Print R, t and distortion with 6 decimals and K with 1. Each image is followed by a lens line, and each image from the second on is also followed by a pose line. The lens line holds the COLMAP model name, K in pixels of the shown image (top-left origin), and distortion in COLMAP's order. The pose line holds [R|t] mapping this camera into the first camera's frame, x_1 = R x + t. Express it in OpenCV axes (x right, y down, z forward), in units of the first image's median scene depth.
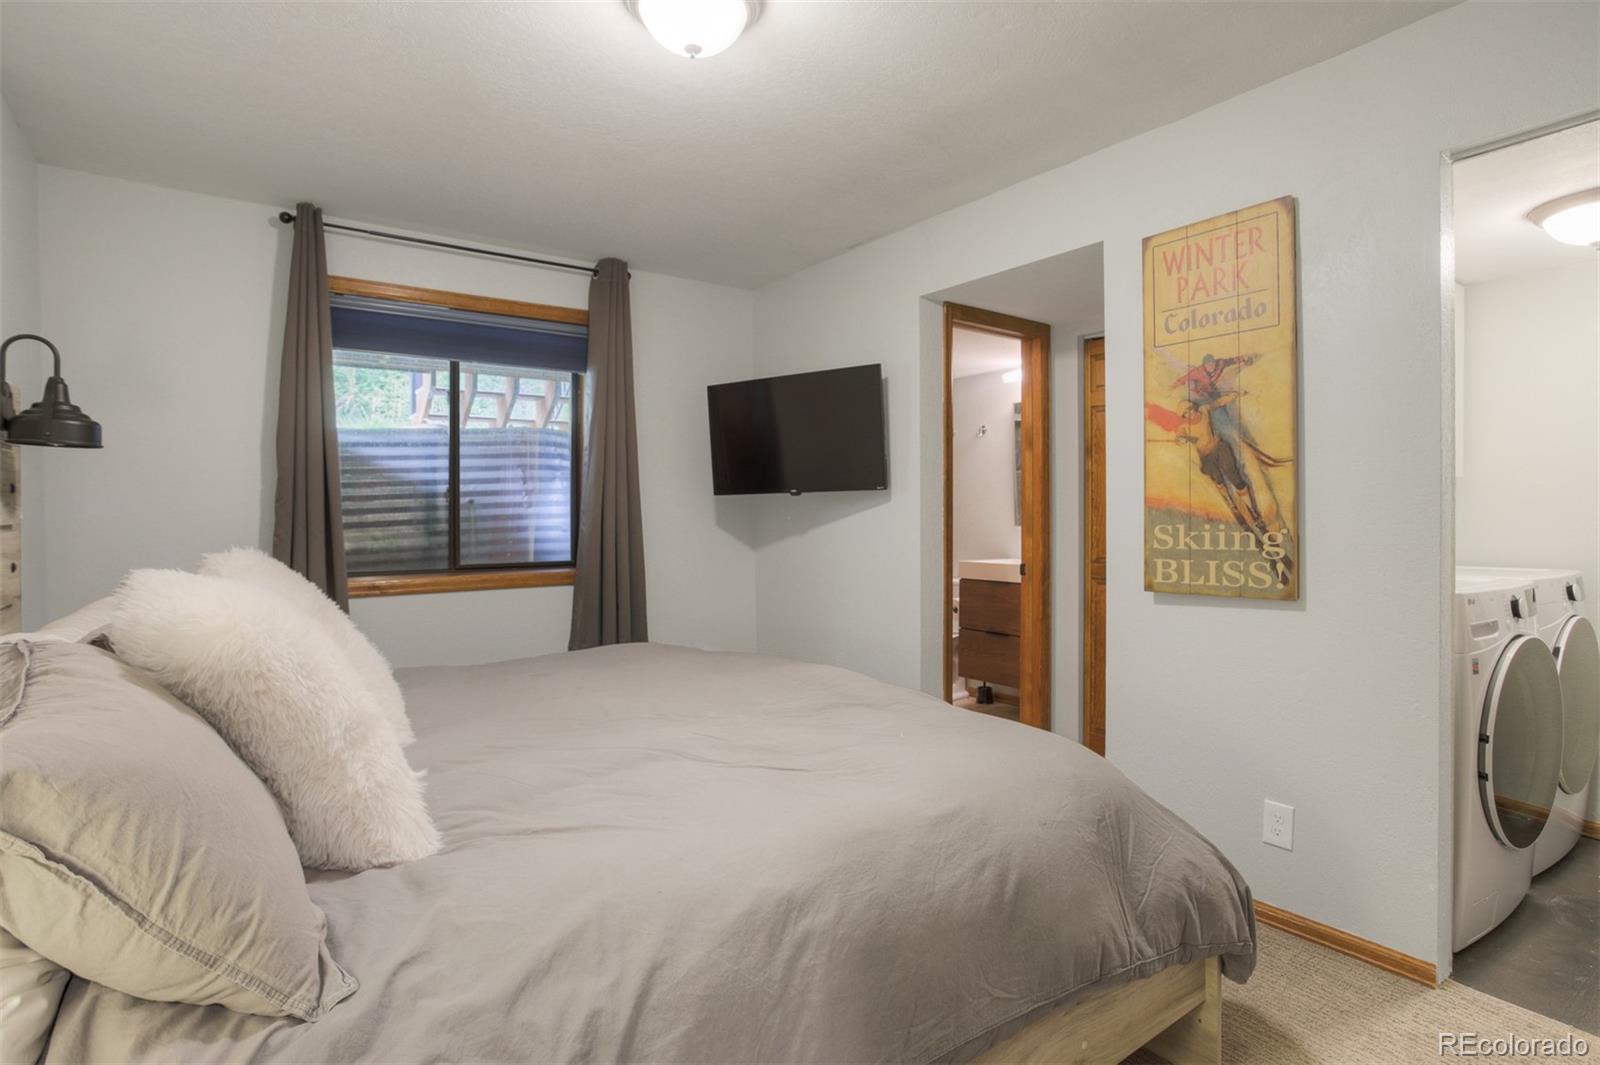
lens RADIAL K [[784.1, 0, 797.6], [0, 784.1, 531.3], [0, 0, 1]] dist [-0.010410, 0.000976]
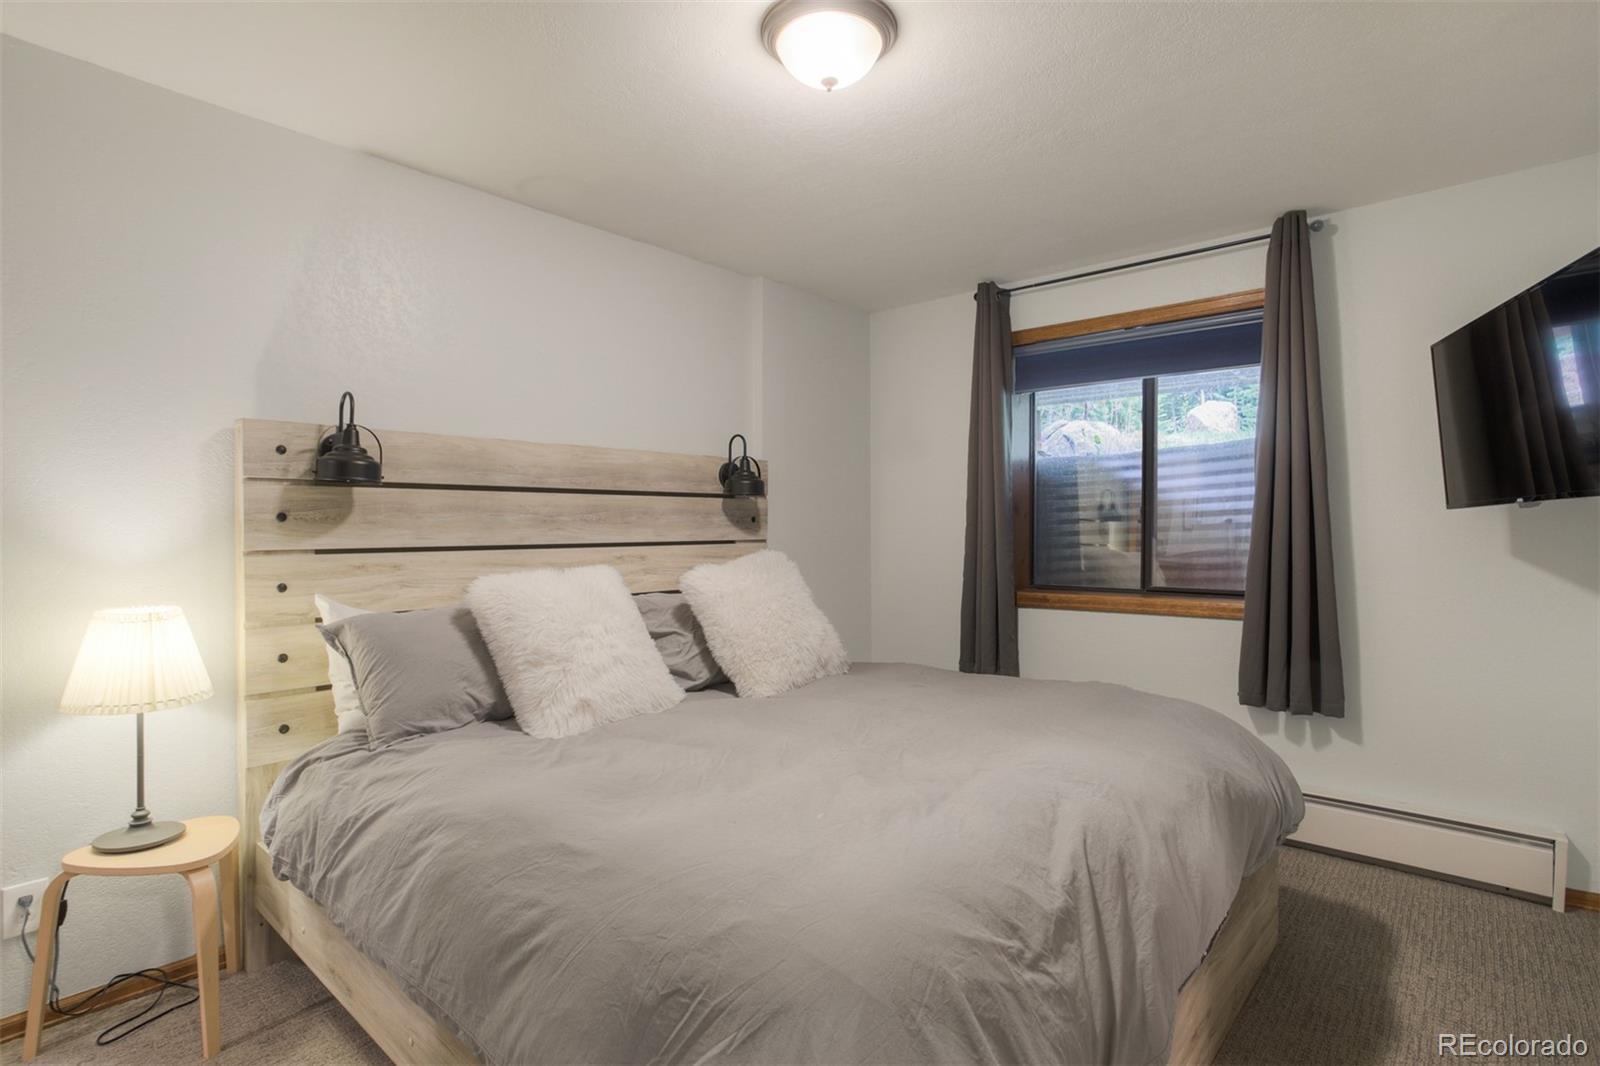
lens RADIAL K [[784.1, 0, 797.6], [0, 784.1, 531.8], [0, 0, 1]] dist [-0.010410, 0.000976]
pose [[0.268490, 0.004173, -0.963273, 0.410536], [-0.025153, 0.999680, -0.002680, -0.012934], [0.962954, 0.024949, 0.268509, 0.340924]]
